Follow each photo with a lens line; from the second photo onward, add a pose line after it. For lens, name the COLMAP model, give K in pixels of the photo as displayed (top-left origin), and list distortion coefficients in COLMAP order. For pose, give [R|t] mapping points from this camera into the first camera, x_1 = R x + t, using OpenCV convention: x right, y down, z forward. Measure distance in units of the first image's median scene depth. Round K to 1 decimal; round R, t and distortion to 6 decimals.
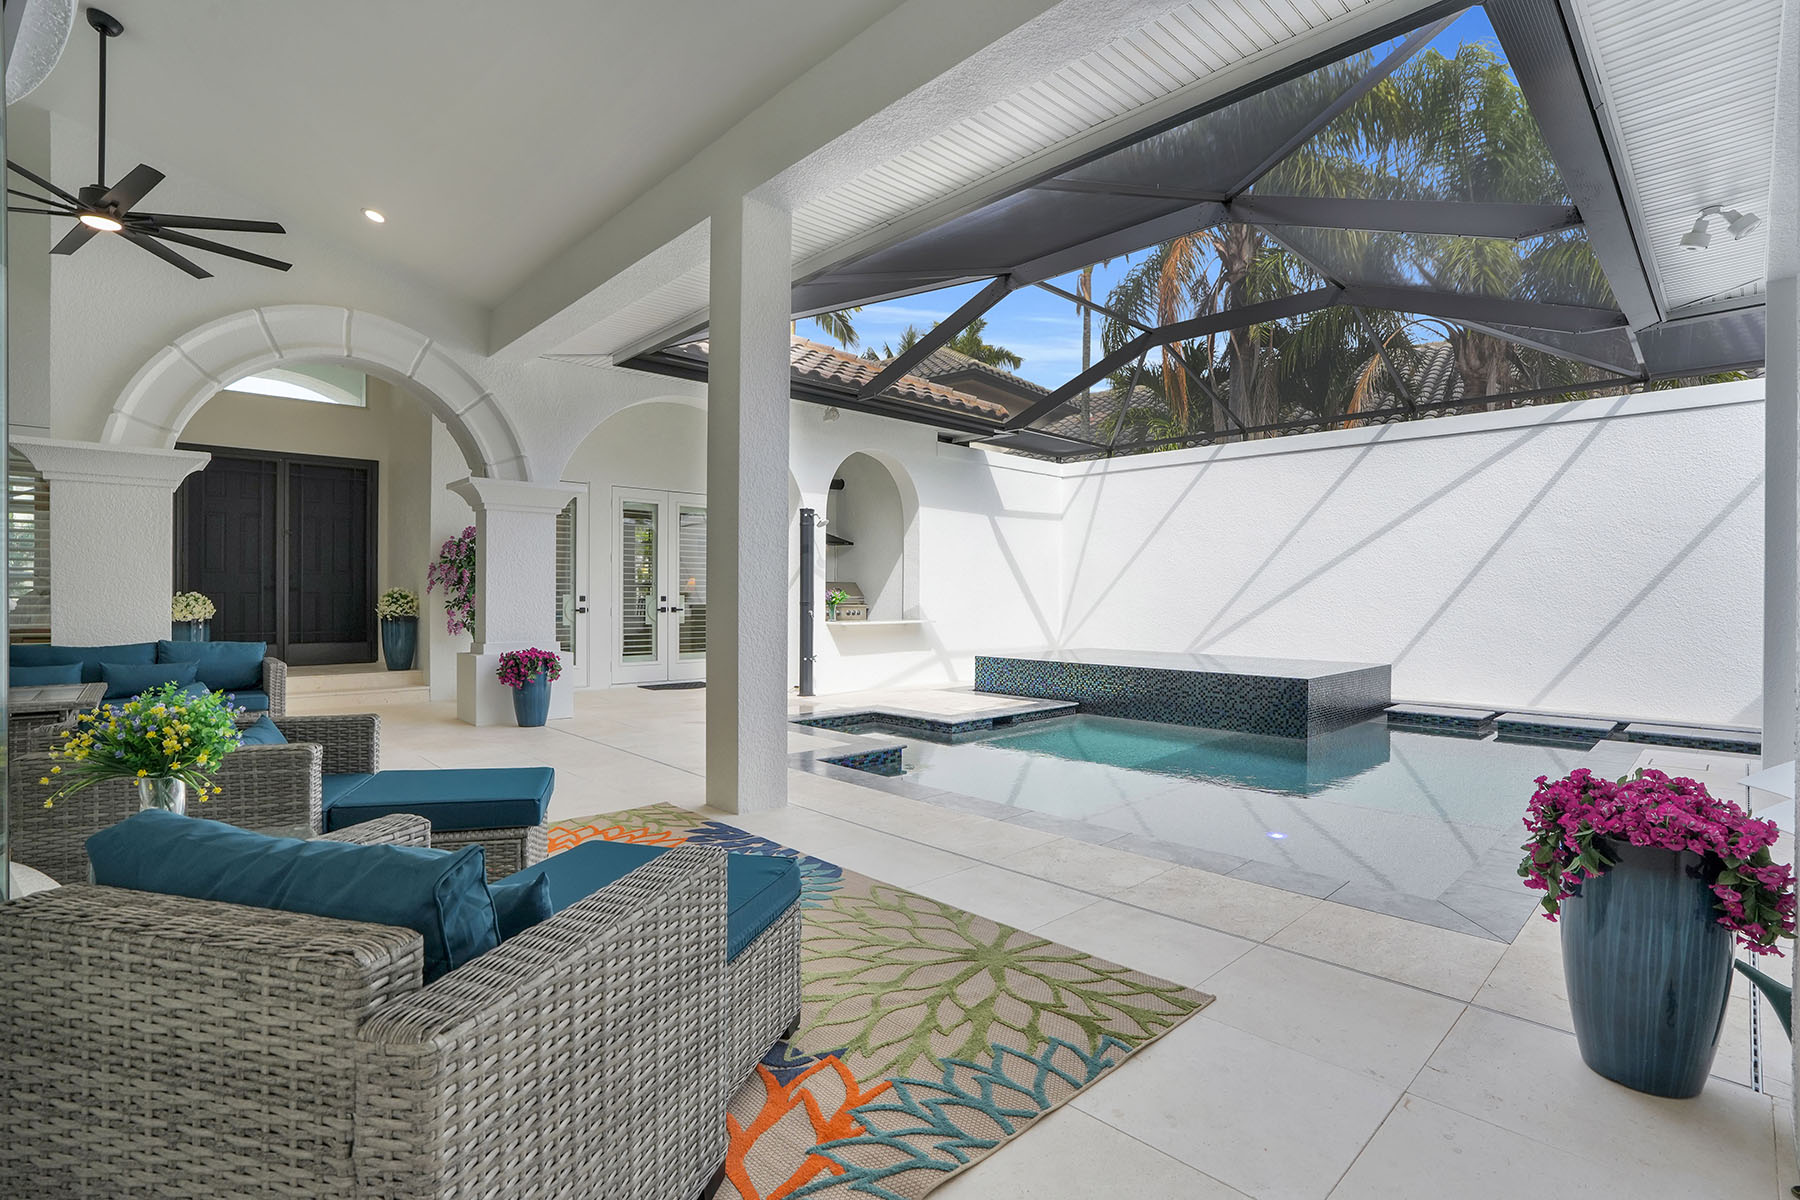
lens RADIAL K [[852.2, 0, 900.0], [0, 852.2, 600.0], [0, 0, 1]] dist [-0.072808, 0.030048]
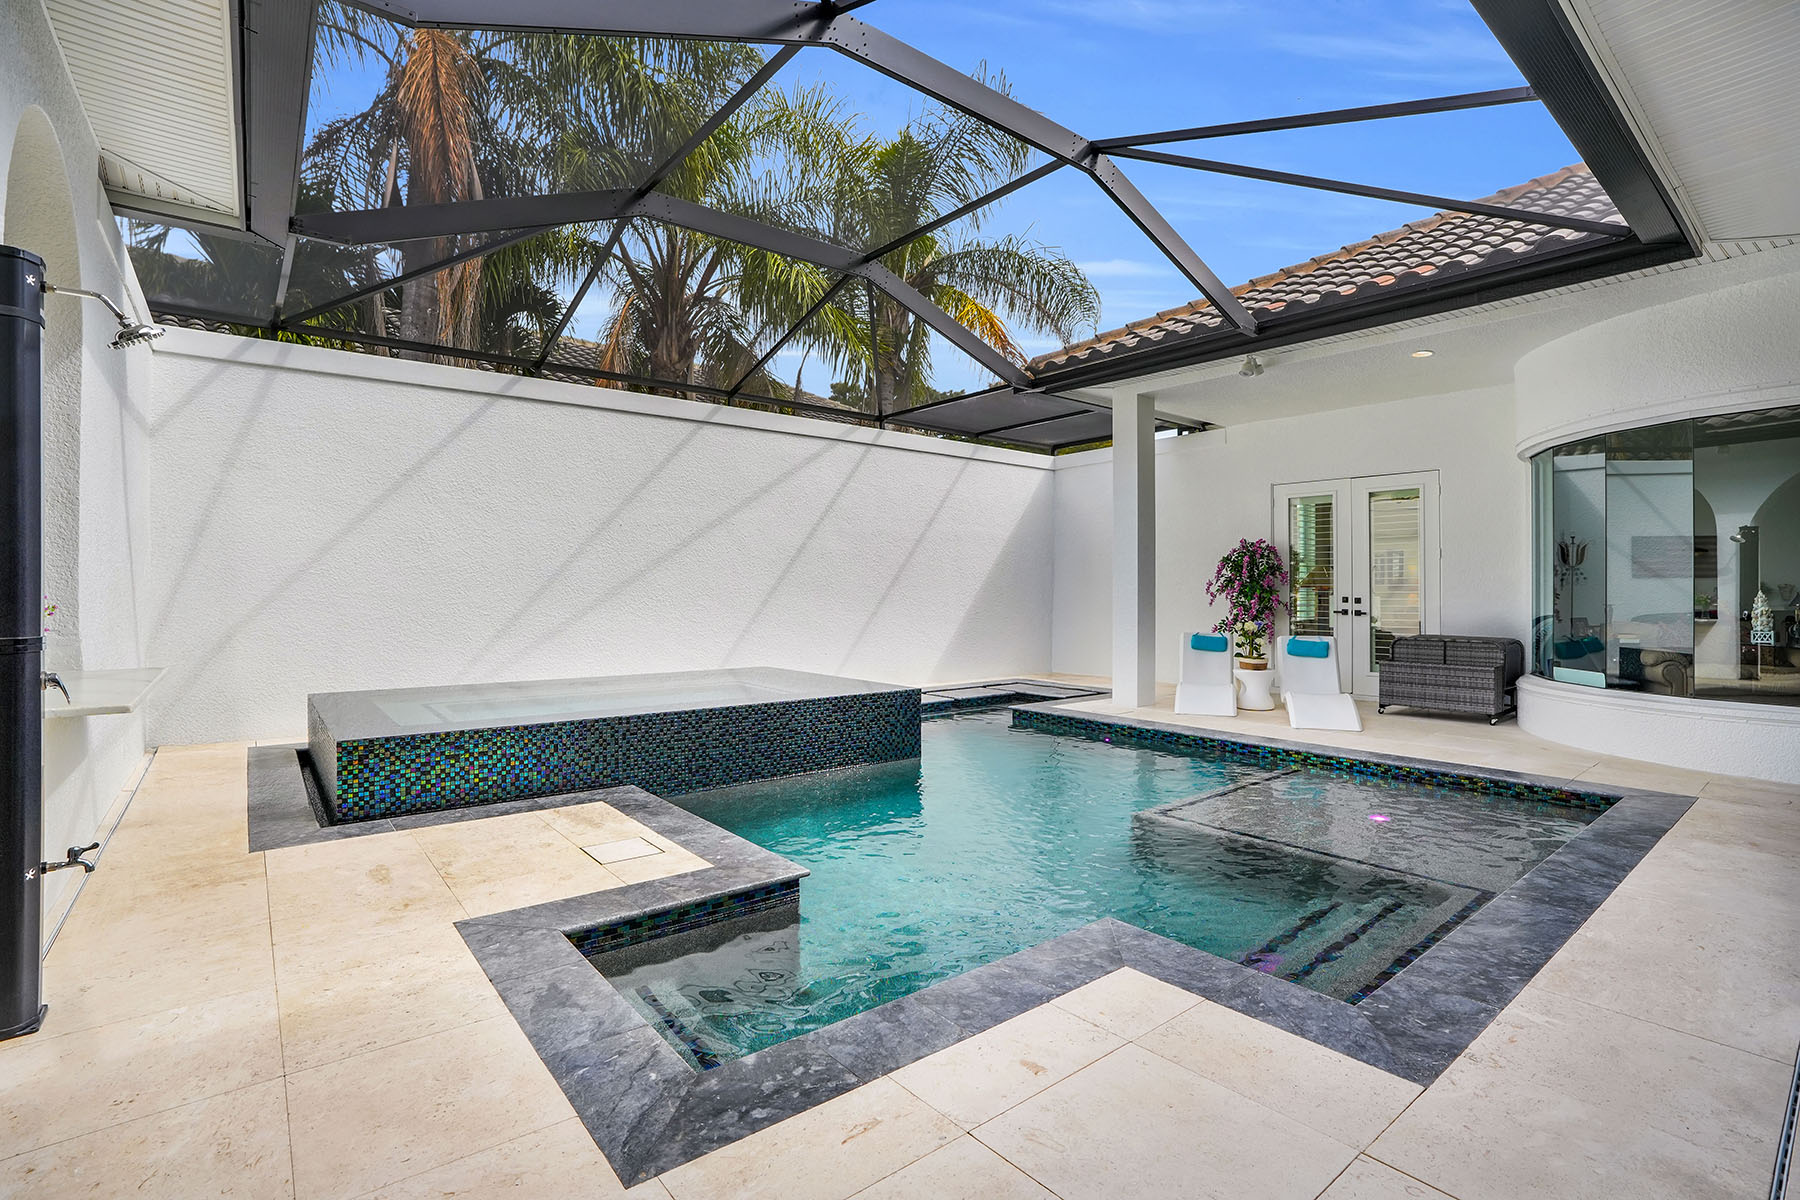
lens RADIAL K [[840.8, 0, 902.5], [0, 840.8, 599.7], [0, 0, 1]] dist [-0.068505, 0.026145]
pose [[0.079842, -0.015972, 0.996680, -0.307817], [0.004364, 0.999868, 0.015674, -0.010971], [-0.996798, 0.003098, 0.079901, 0.714619]]
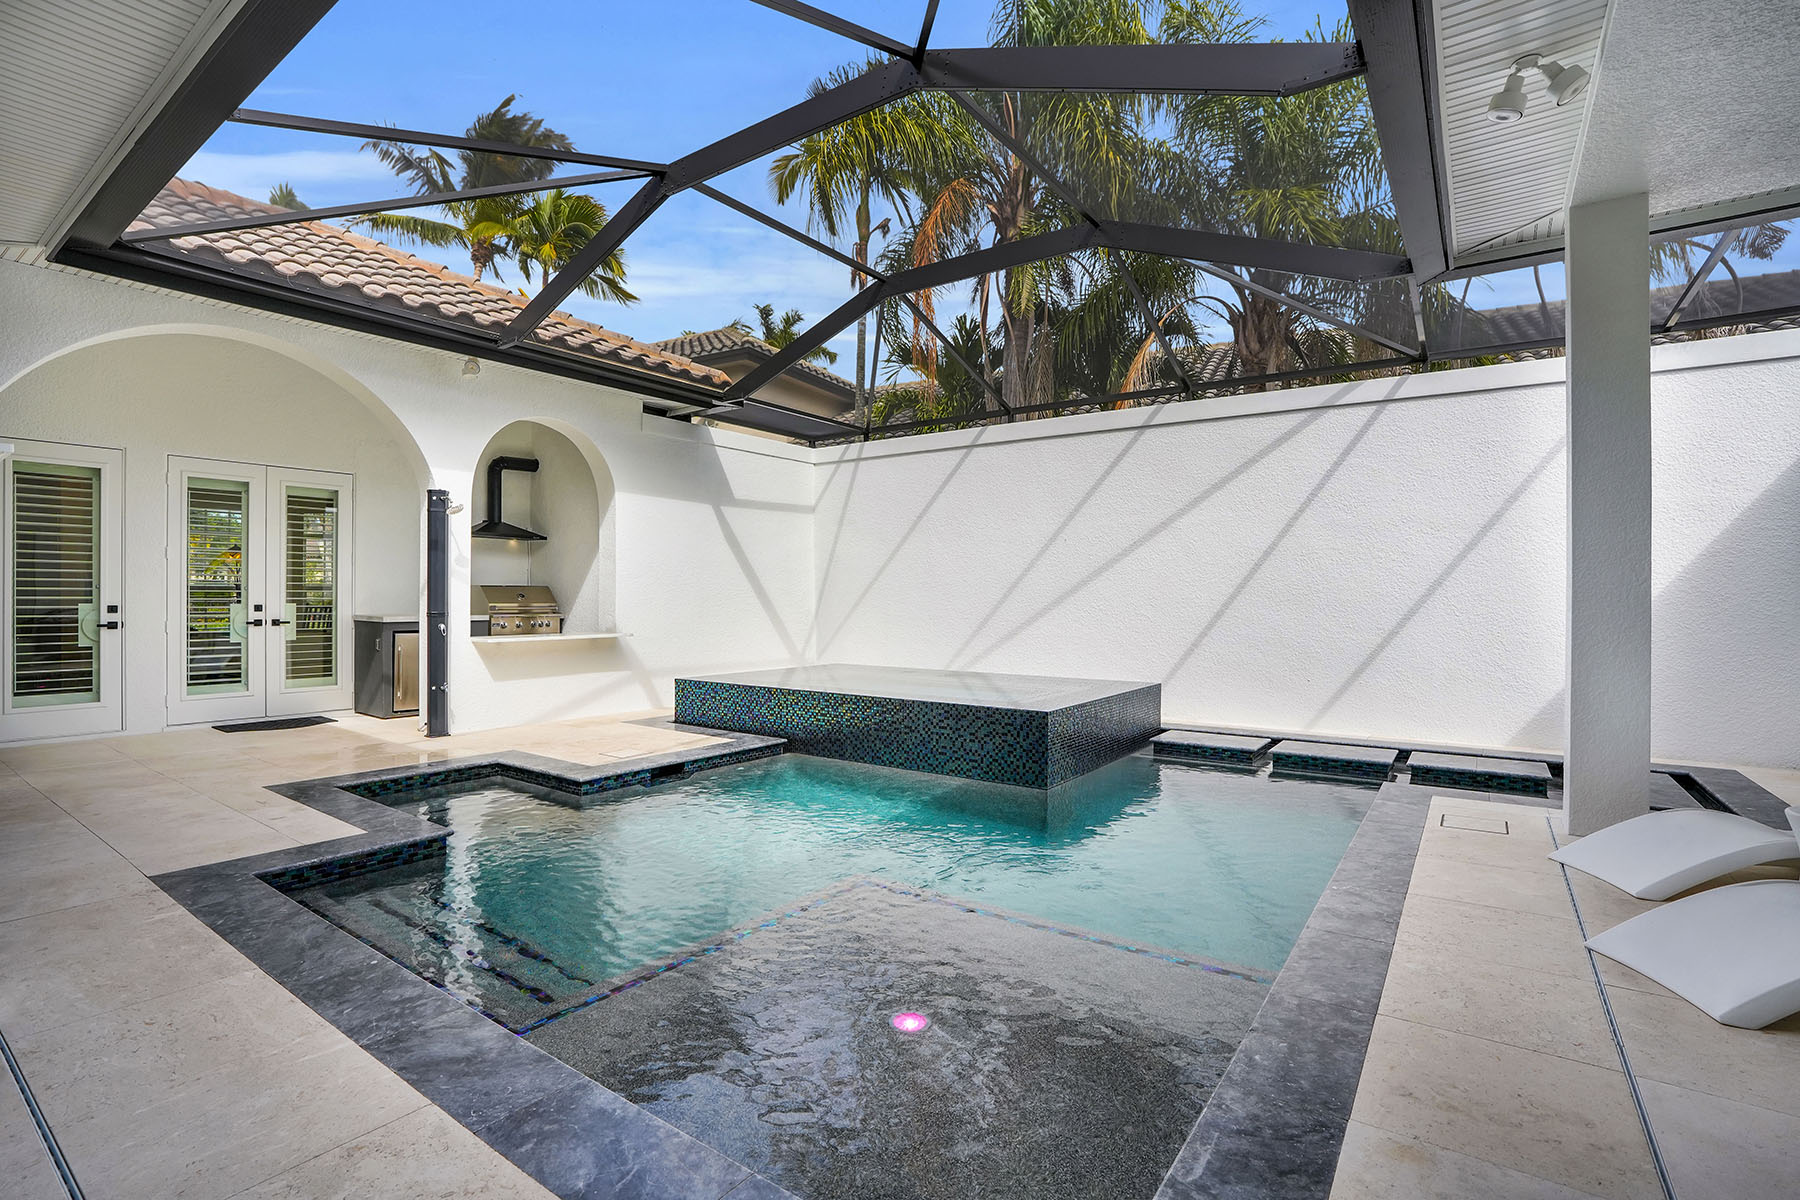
lens RADIAL K [[840.8, 0, 902.5], [0, 840.8, 599.7], [0, 0, 1]] dist [-0.068505, 0.026145]
pose [[0.981722, -0.002206, 0.190309, 0.155047], [0.002450, 0.999996, -0.001042, -0.007382], [-0.190306, 0.001490, 0.981724, 0.195500]]
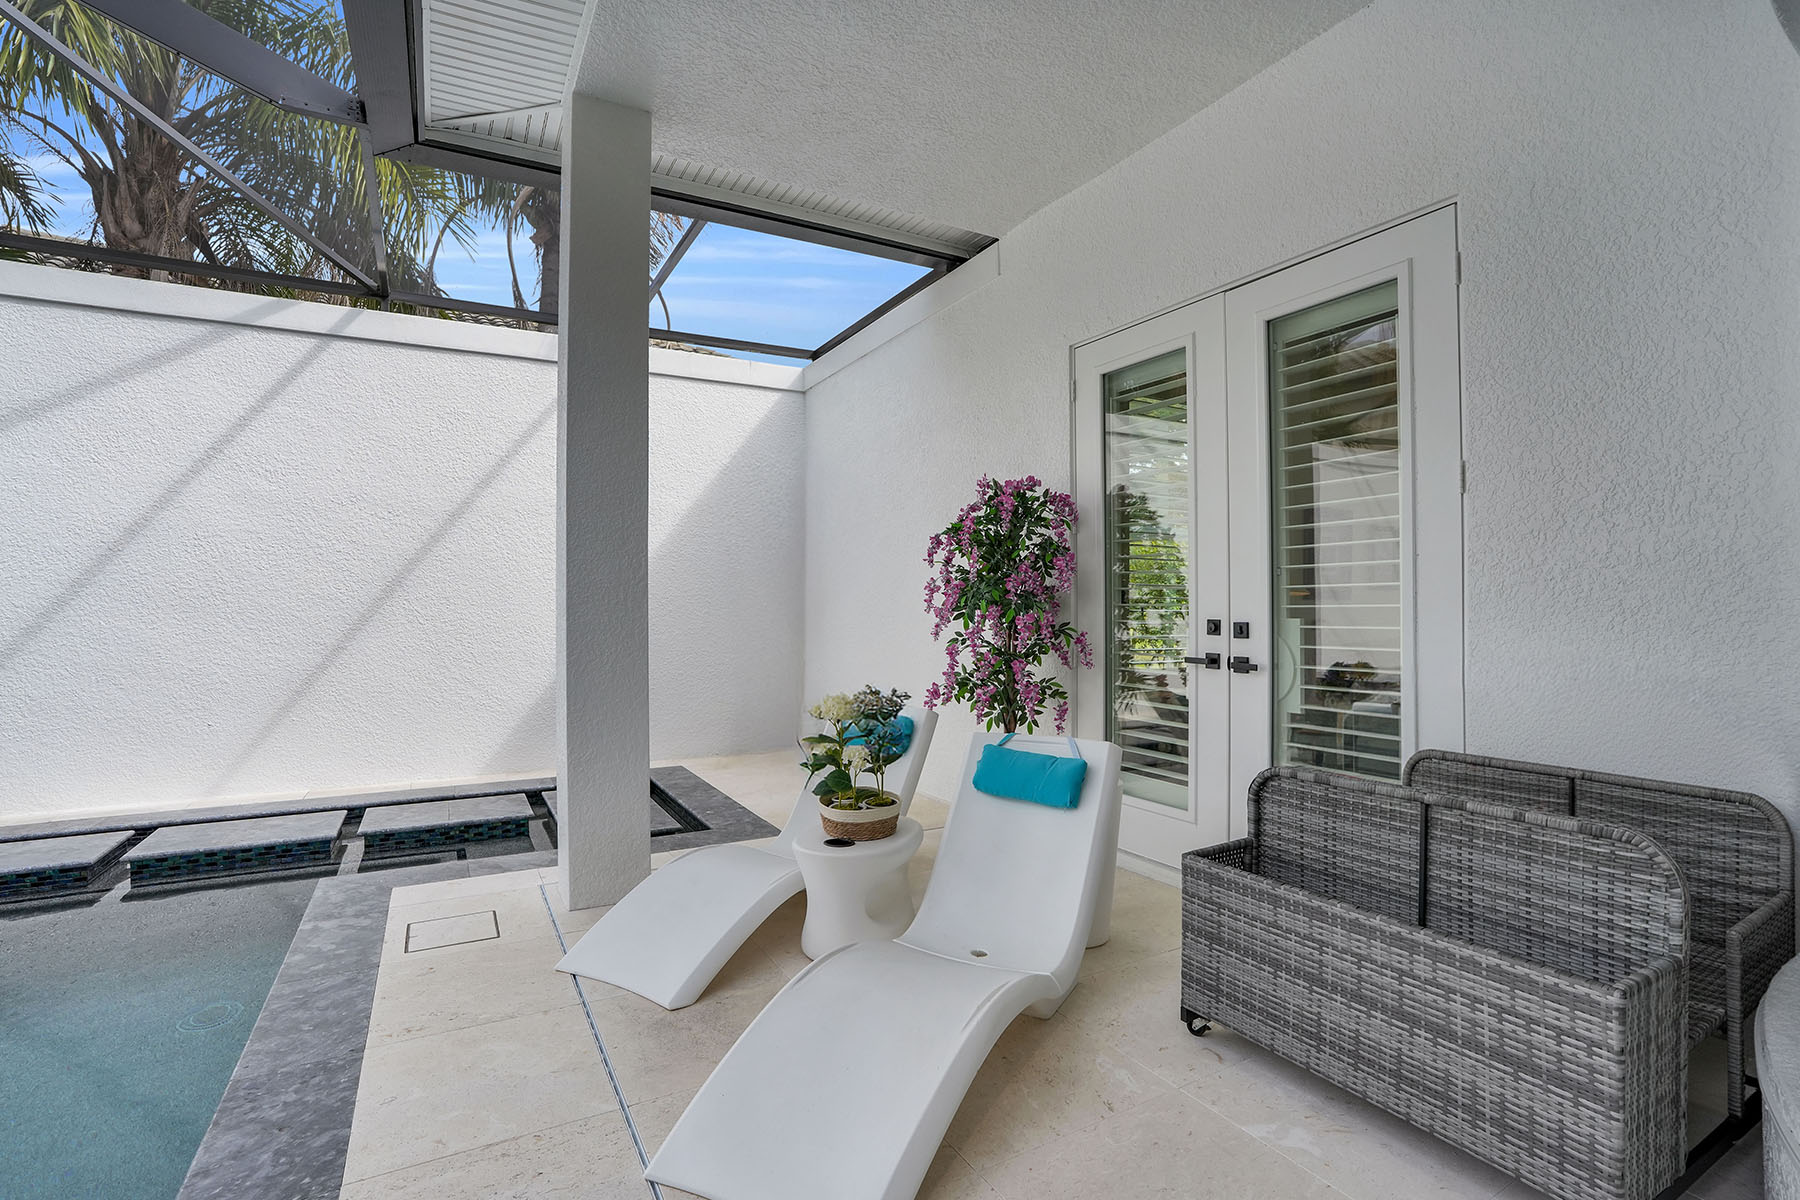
lens RADIAL K [[840.8, 0, 902.5], [0, 840.8, 599.7], [0, 0, 1]] dist [-0.068505, 0.026145]
pose [[0.252884, -0.003730, 0.967489, 0.292199], [0.009541, 0.999954, 0.001361, -0.007106], [-0.967449, 0.008887, 0.252908, 0.331423]]
